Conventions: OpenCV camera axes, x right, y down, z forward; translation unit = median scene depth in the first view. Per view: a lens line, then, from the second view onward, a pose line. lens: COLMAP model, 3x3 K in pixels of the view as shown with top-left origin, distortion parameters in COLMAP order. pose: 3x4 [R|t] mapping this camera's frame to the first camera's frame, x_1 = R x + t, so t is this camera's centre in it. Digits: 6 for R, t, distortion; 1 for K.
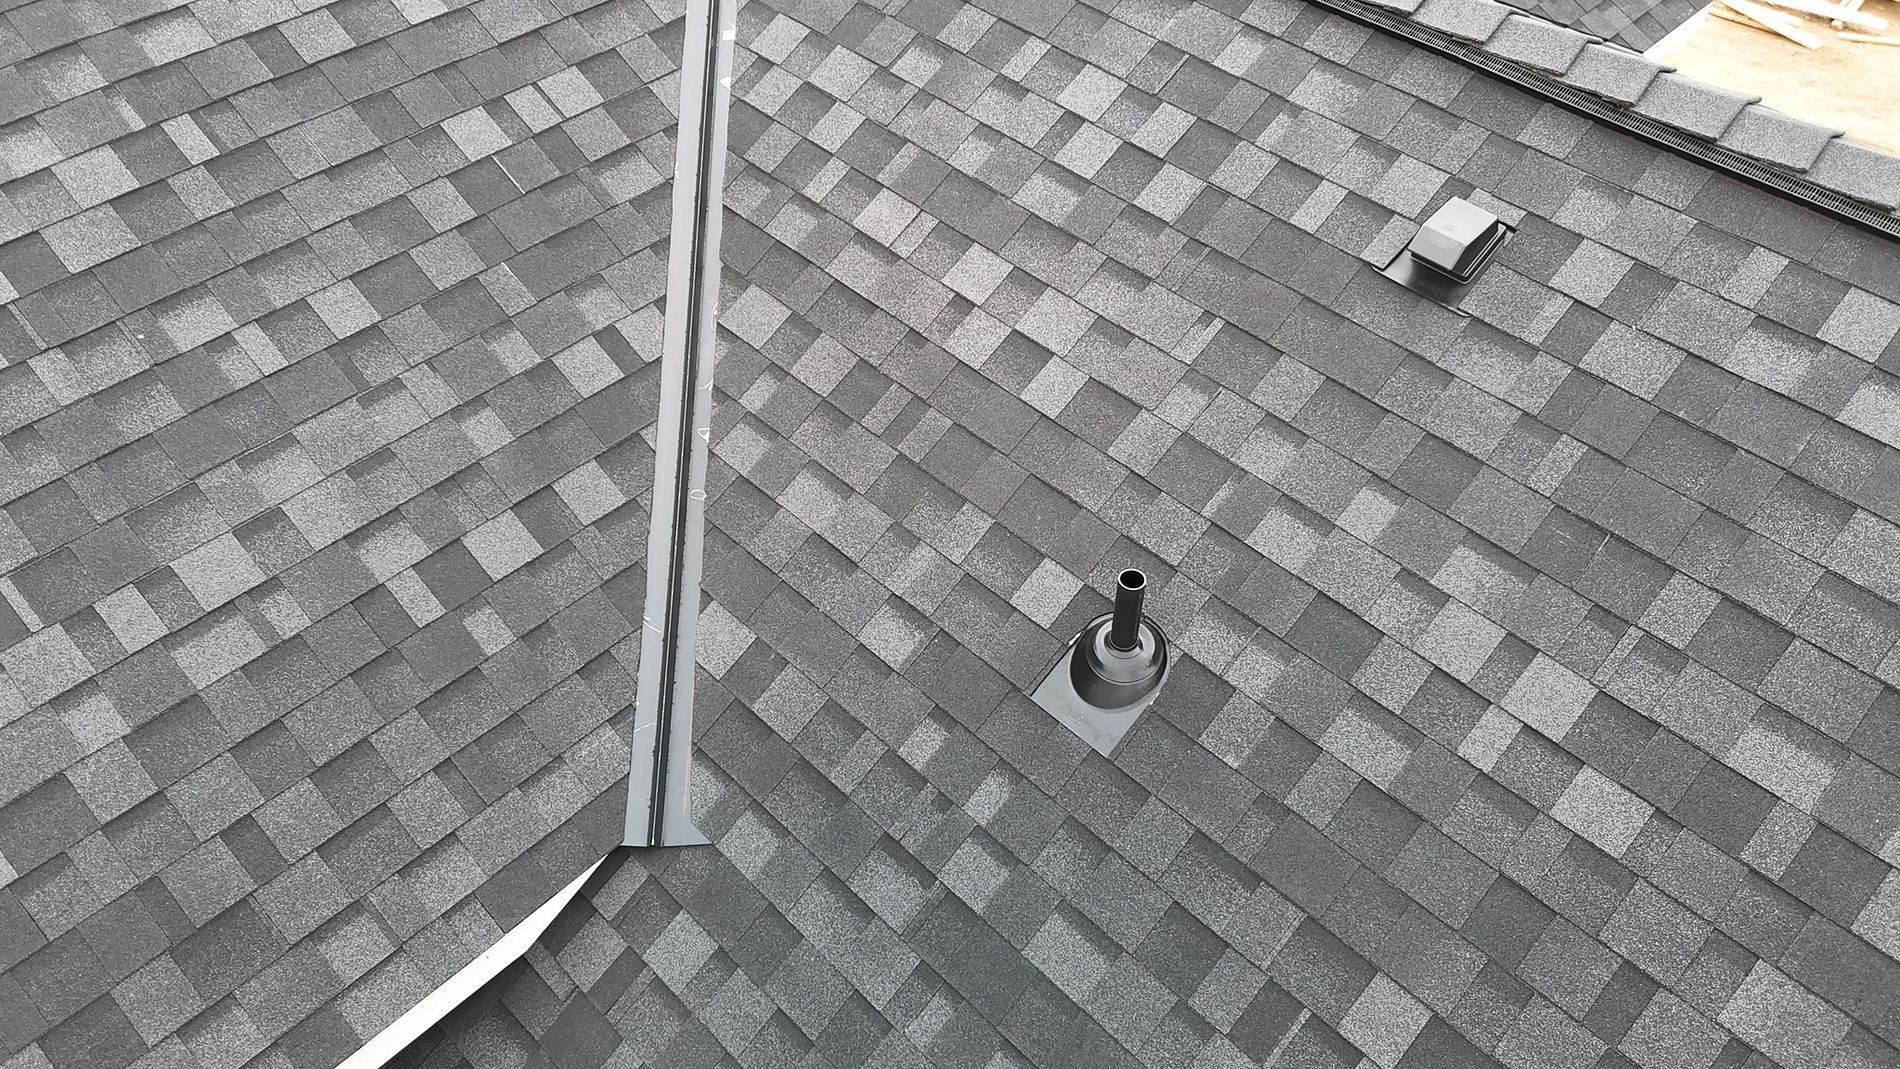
lens RADIAL K [[1399.8, 0, 950.0], [0, 1399.8, 534.5], [0, 0, 1]] dist [0.088699, -0.100981]
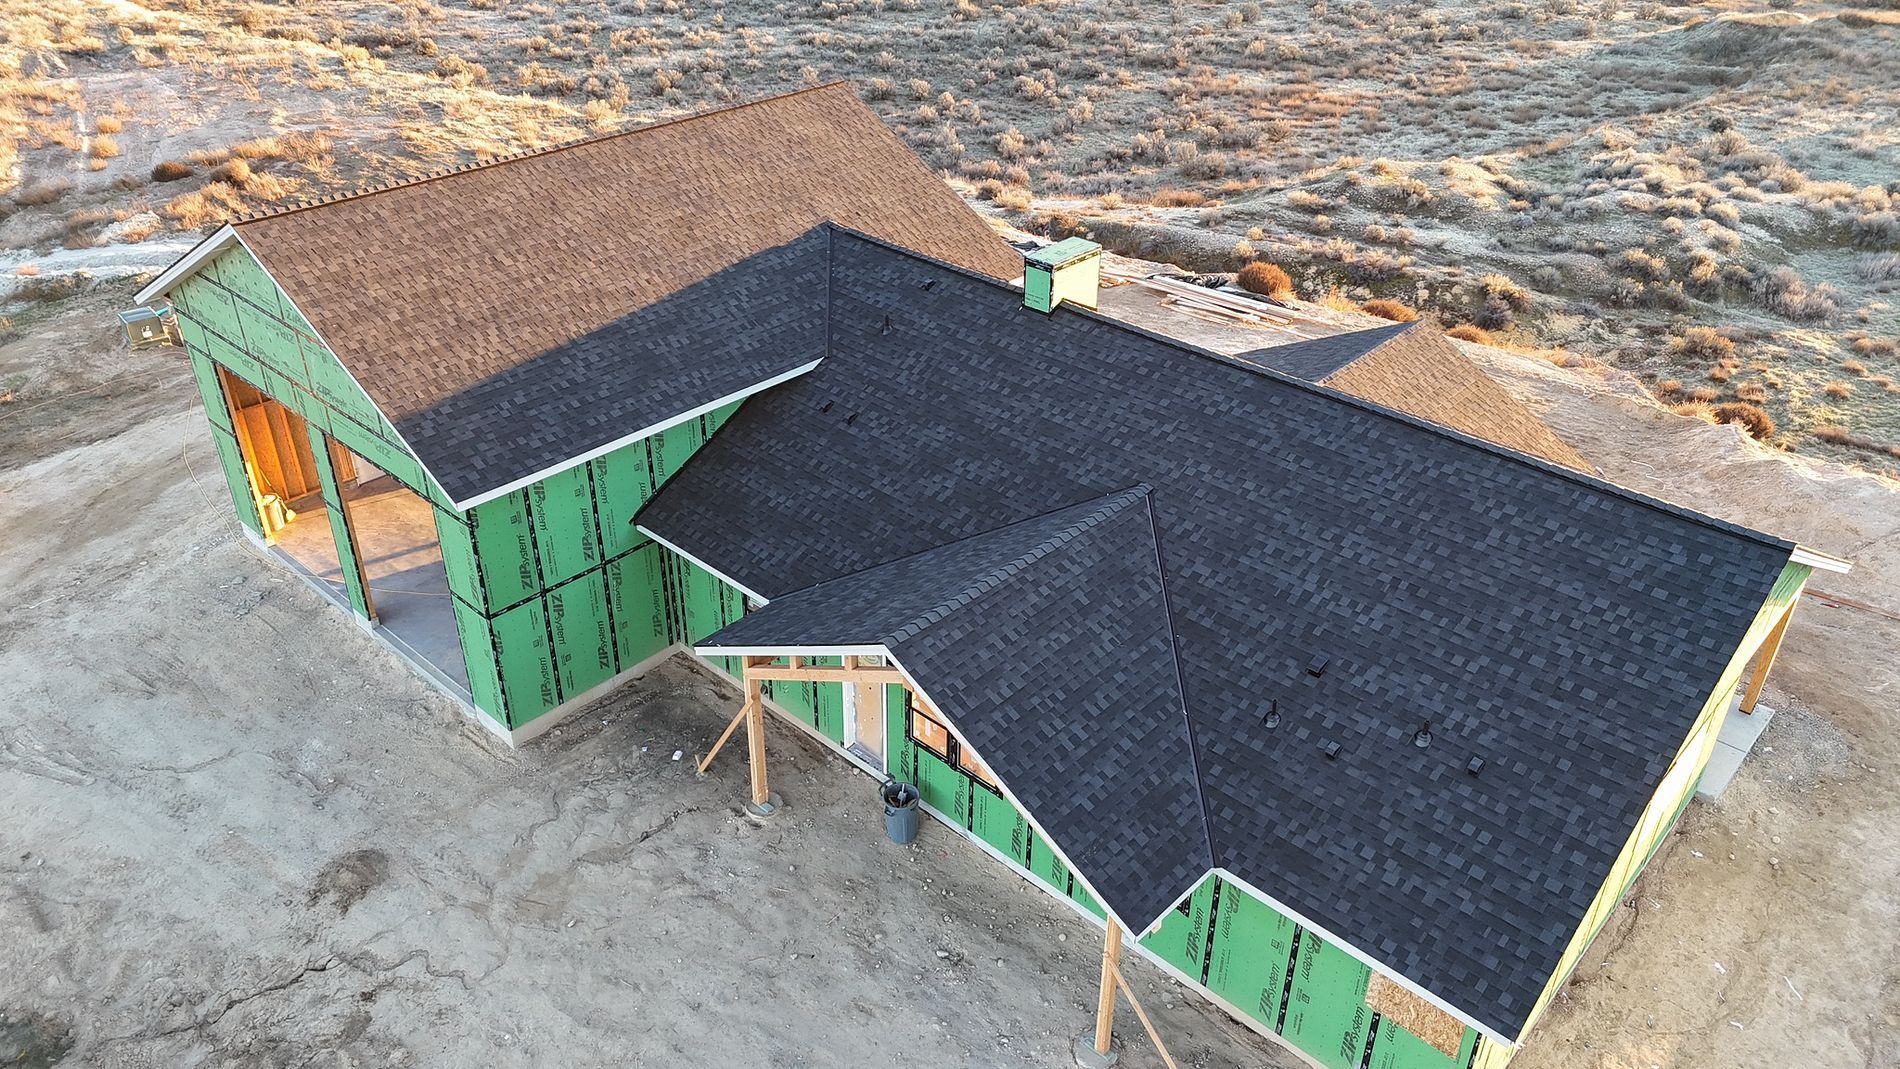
lens RADIAL K [[1399.8, 0, 950.0], [0, 1399.8, 534.5], [0, 0, 1]] dist [0.088699, -0.100981]
pose [[0.999582, -0.017004, 0.023382, 0.250203], [0.022735, 0.961928, -0.272357, 3.143170], [-0.017860, 0.272774, 0.961912, -5.921086]]
